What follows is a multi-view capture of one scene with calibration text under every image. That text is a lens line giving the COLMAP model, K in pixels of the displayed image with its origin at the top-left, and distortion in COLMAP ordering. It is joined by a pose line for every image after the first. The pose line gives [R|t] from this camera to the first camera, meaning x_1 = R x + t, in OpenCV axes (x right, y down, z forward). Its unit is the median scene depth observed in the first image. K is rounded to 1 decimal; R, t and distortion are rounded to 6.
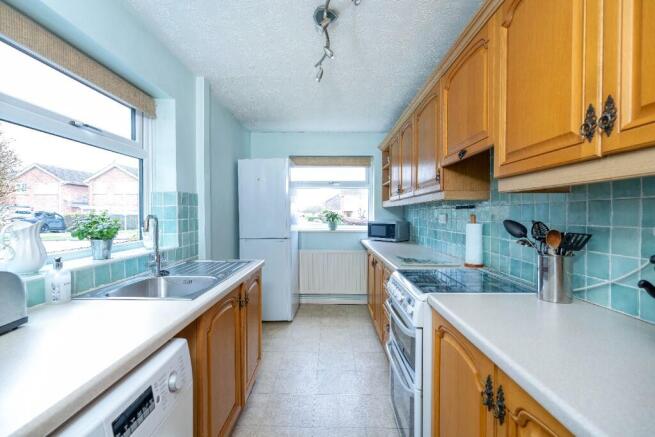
lens RADIAL K [[293.8, 0, 327.5], [0, 293.8, 218.5], [0, 0, 1]] dist [0.000078, 0.000002]
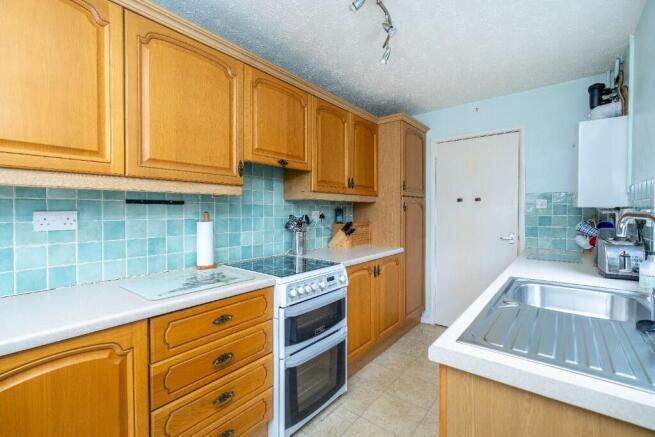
lens RADIAL K [[293.8, 0, 327.5], [0, 293.8, 218.5], [0, 0, 1]] dist [0.000078, 0.000002]
pose [[-0.783877, -0.012729, 0.620786, -0.438831], [0.012171, 0.999283, 0.035859, -0.024203], [-0.620797, 0.035665, -0.783159, 1.730210]]
